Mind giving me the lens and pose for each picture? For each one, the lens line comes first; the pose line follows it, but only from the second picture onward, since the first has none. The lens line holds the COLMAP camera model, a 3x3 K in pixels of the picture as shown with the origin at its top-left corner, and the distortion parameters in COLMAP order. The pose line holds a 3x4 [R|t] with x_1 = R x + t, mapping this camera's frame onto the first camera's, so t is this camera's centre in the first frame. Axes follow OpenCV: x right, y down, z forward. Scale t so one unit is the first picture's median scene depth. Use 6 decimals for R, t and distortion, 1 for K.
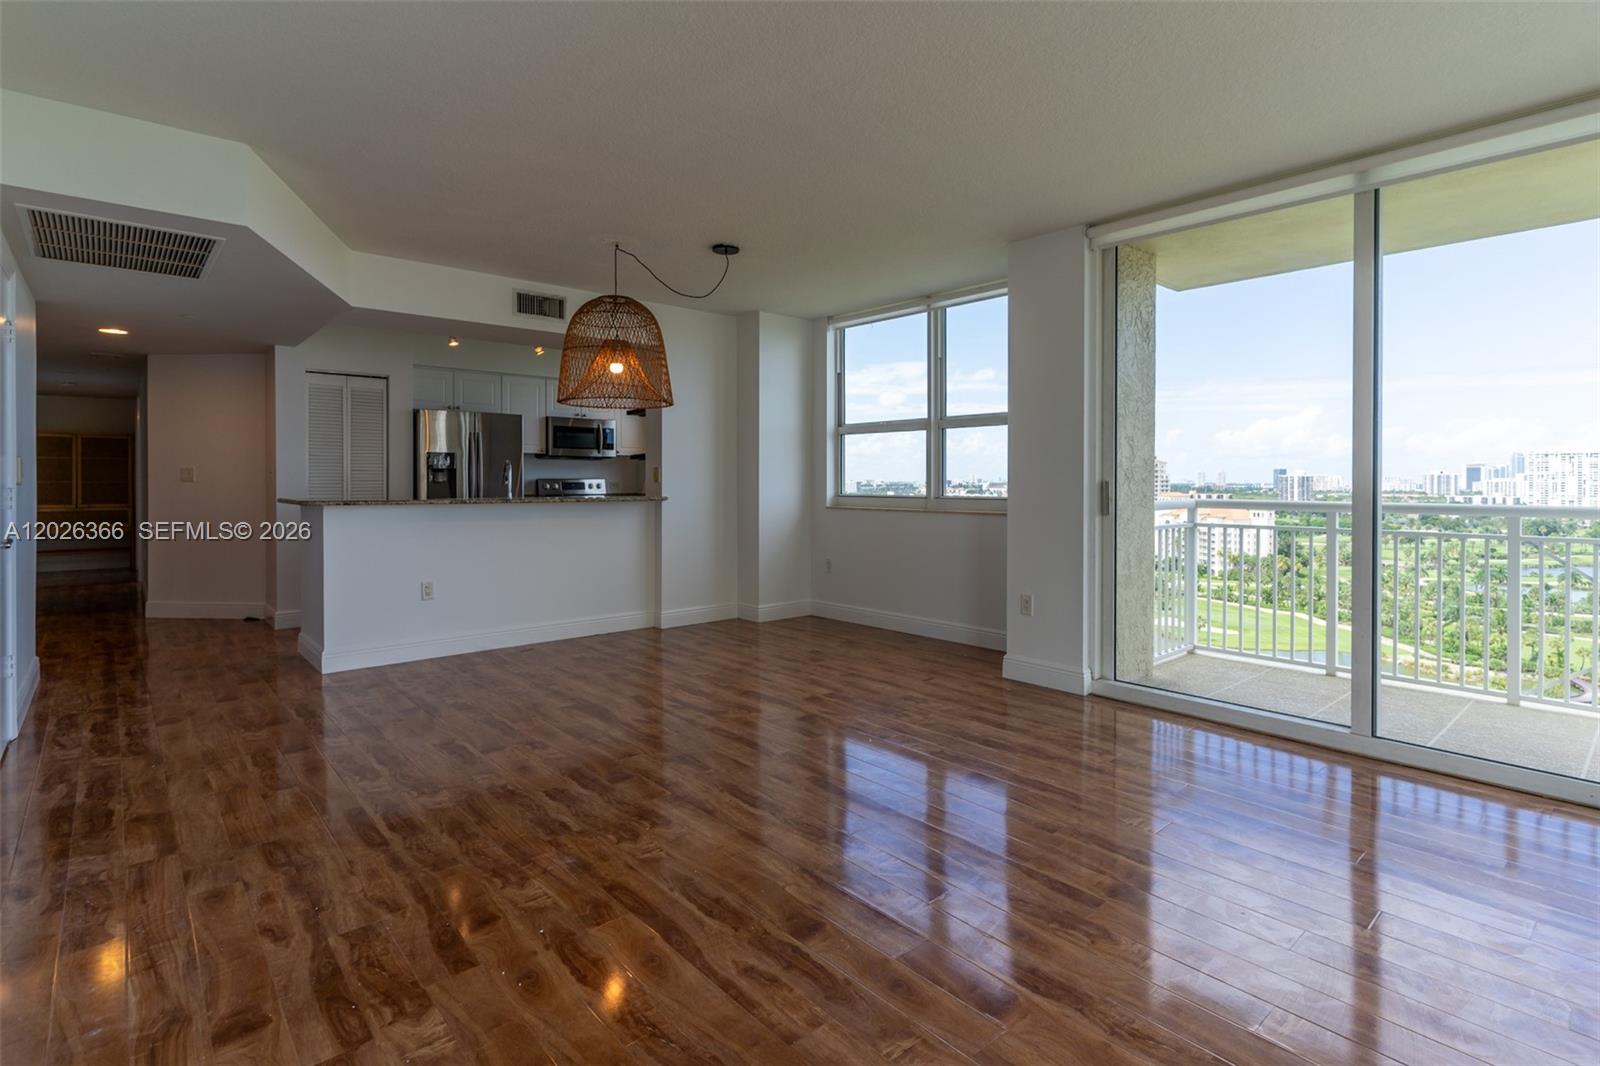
lens RADIAL K [[785.8, 0, 800.0], [0, 785.8, 533.0], [0, 0, 1]] dist [-0.000649, -0.000094]
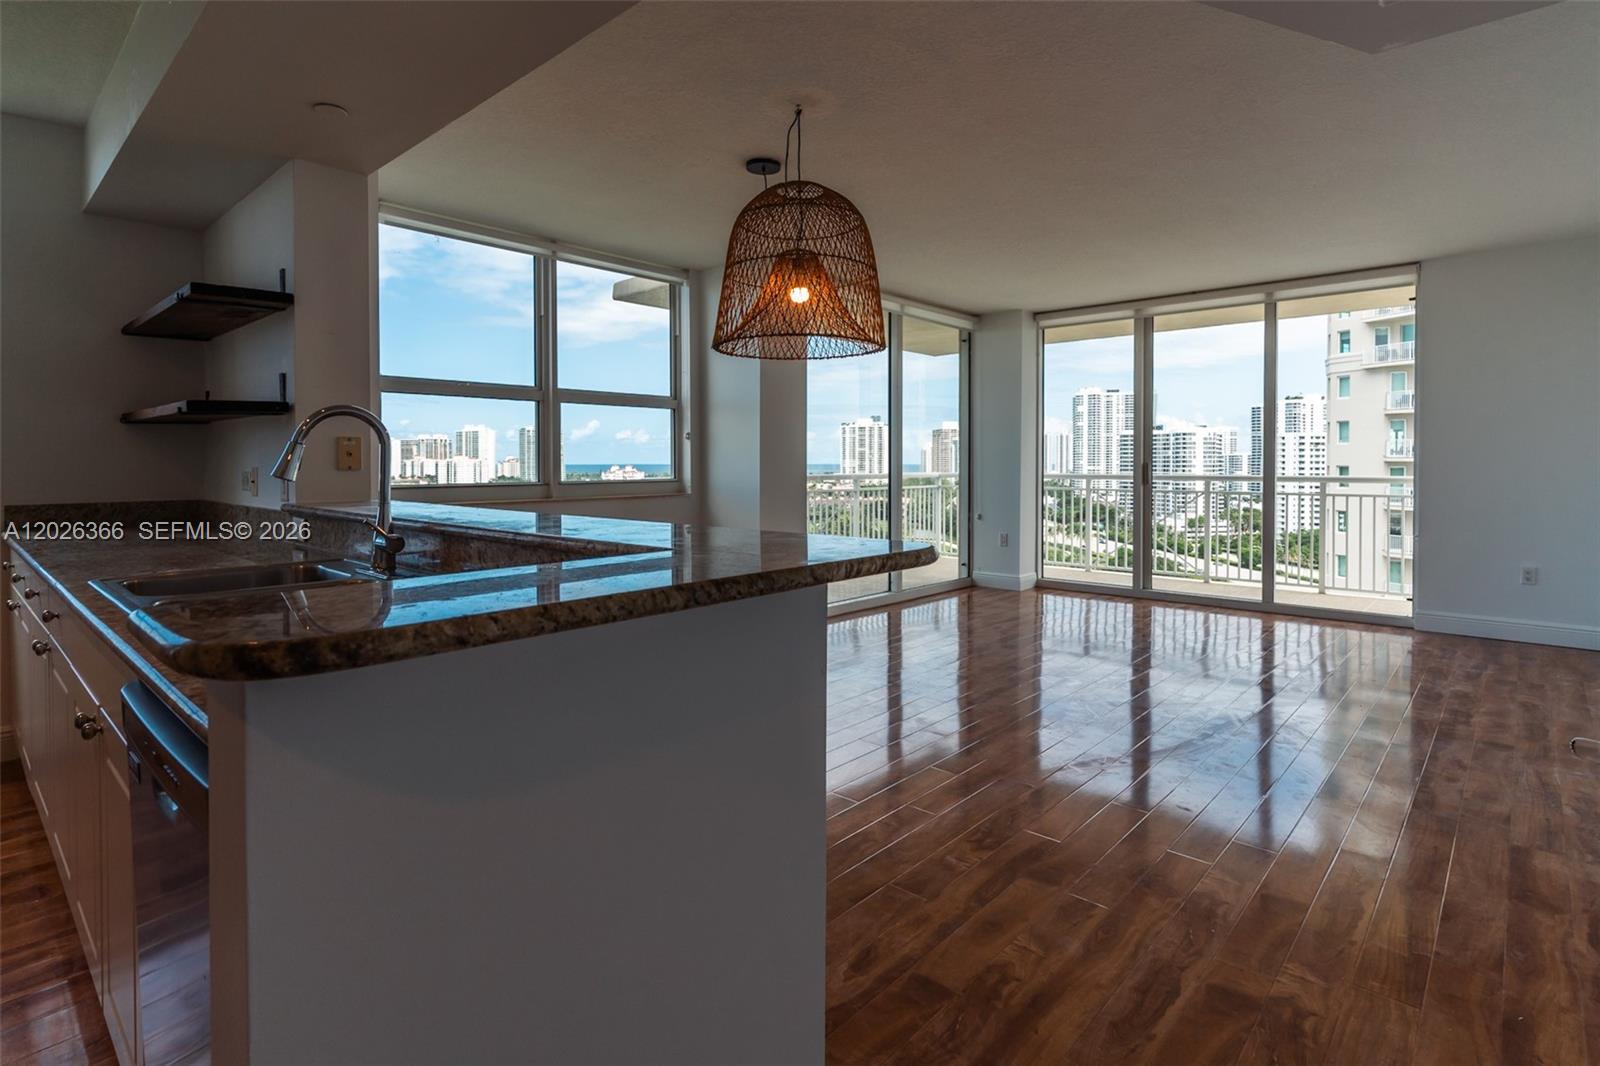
lens RADIAL K [[790.7, 0, 800.0], [0, 790.7, 533.0], [0, 0, 1]] dist [0.000233, 0.000172]
pose [[-0.114604, -0.090654, 0.989266, -0.907384], [0.062624, 0.993188, 0.098268, -0.077841], [-0.991435, 0.073214, -0.108146, 1.088082]]
